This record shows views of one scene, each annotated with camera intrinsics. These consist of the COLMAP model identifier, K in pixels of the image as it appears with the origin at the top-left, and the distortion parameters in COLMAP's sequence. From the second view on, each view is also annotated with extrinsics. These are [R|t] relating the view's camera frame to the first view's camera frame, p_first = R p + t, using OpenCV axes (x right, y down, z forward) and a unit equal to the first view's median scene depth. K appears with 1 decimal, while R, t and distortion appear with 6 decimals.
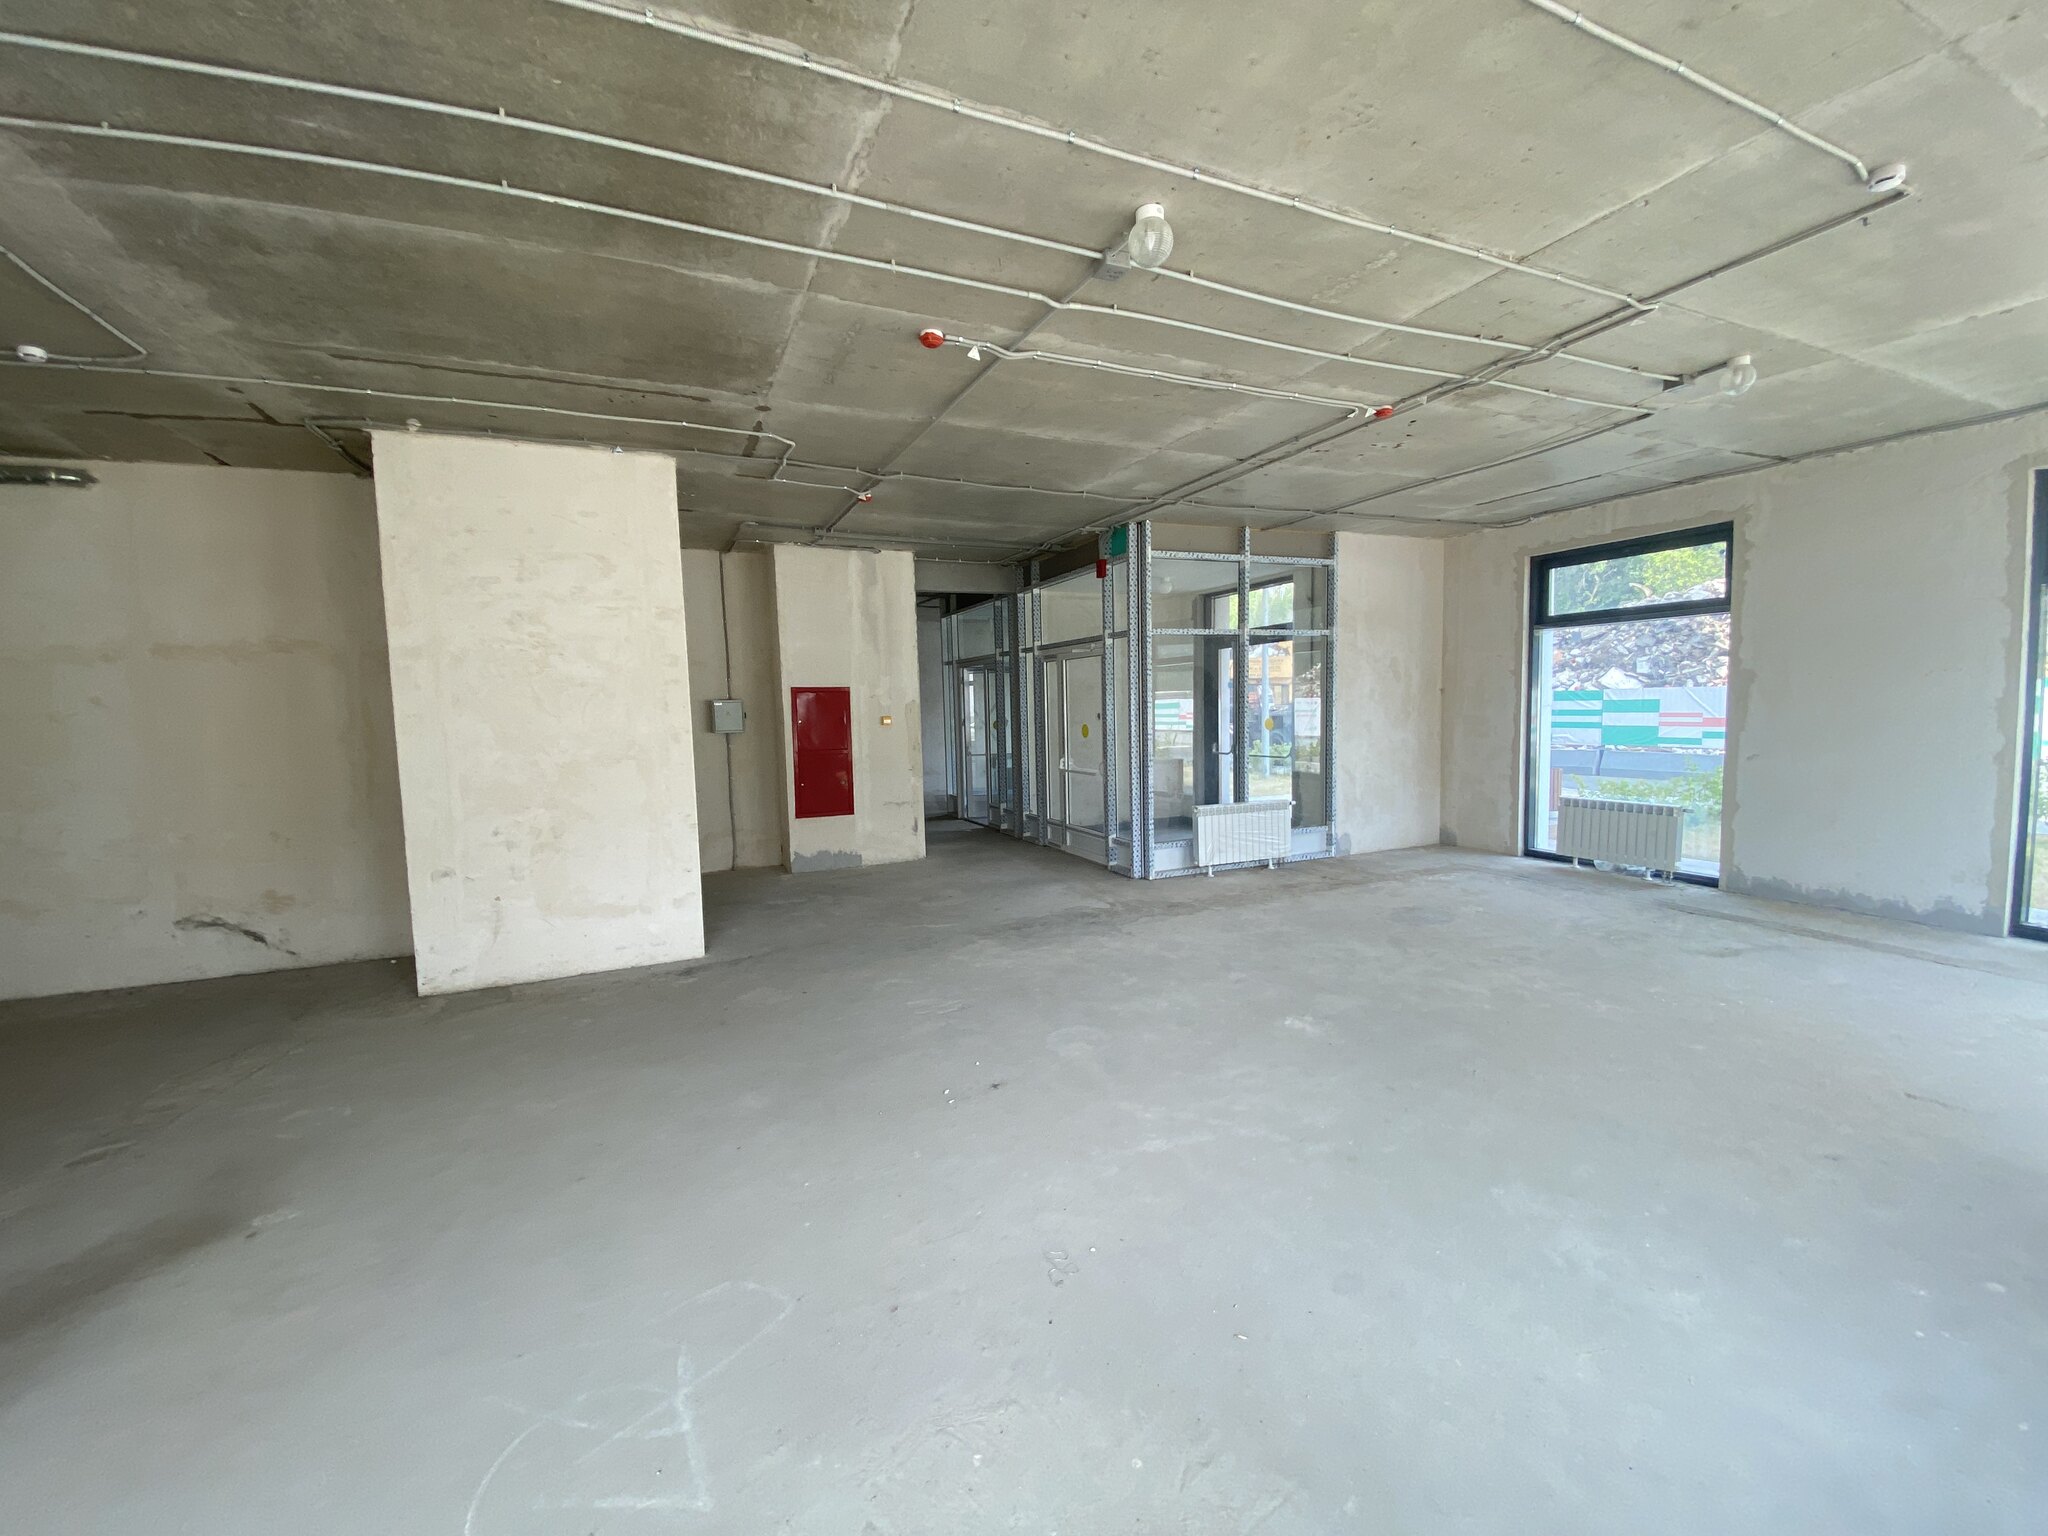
lens RADIAL K [[826.6, 0, 1024.0], [0, 826.6, 768.0], [0, 0, 1]] dist [0.040618, -0.029225]
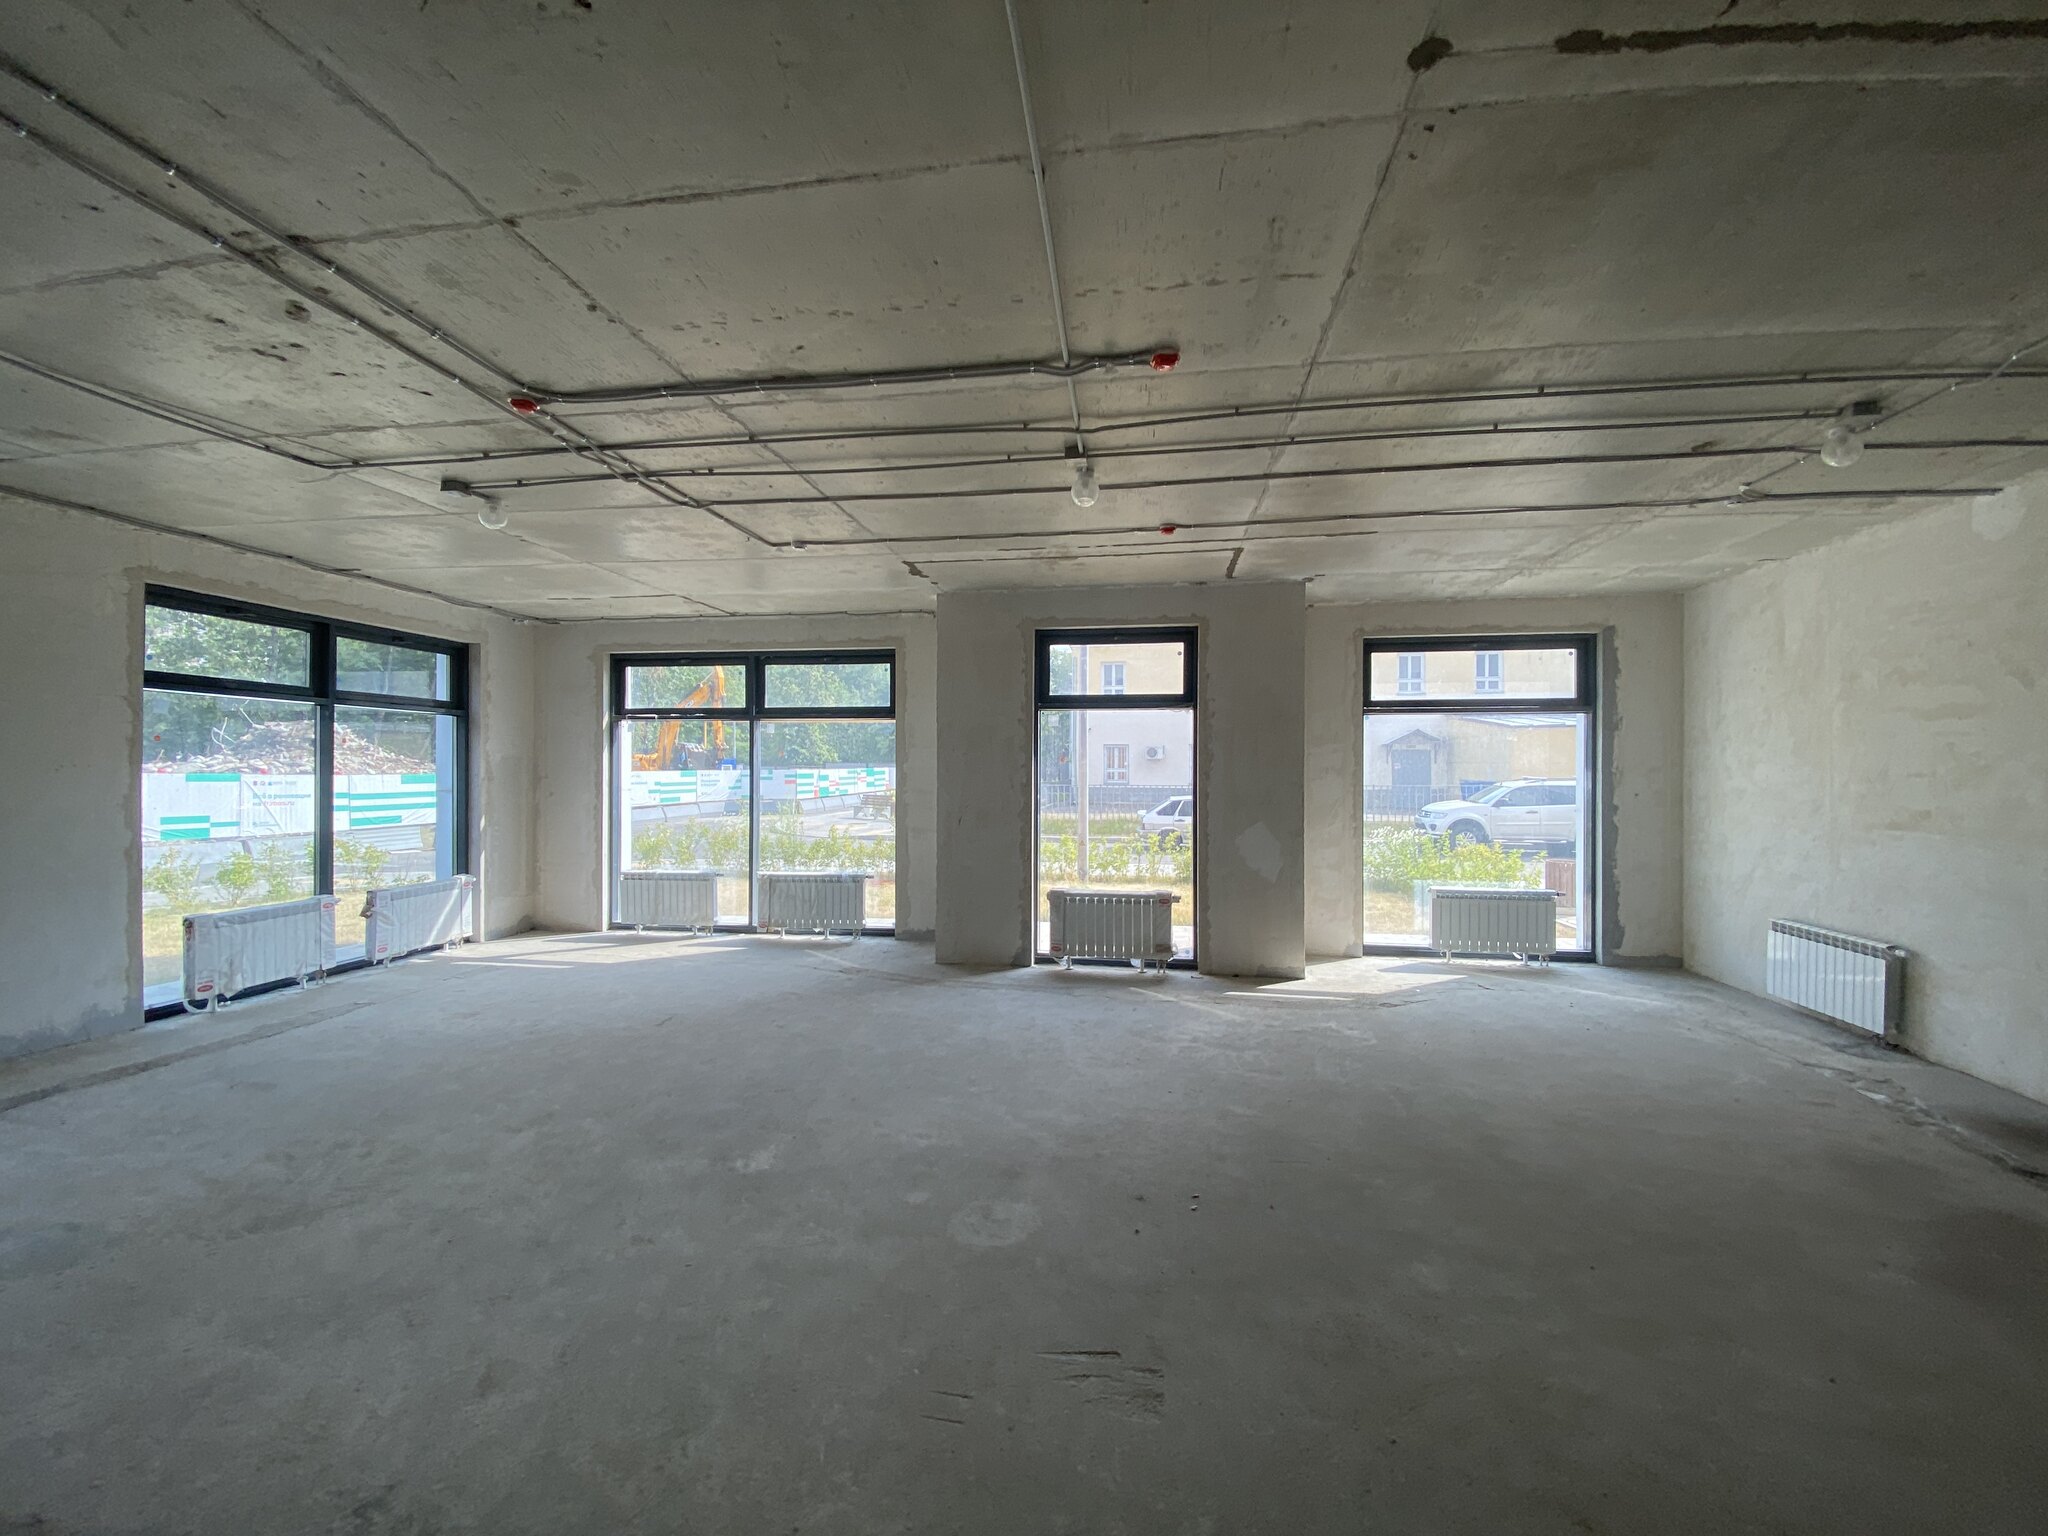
lens RADIAL K [[826.6, 0, 1024.0], [0, 826.6, 768.0], [0, 0, 1]] dist [0.040618, -0.029225]
pose [[-0.830148, 0.025942, 0.556939, -0.319536], [0.063861, 0.996767, 0.048759, -0.100567], [-0.553874, 0.076044, -0.829121, 1.290660]]
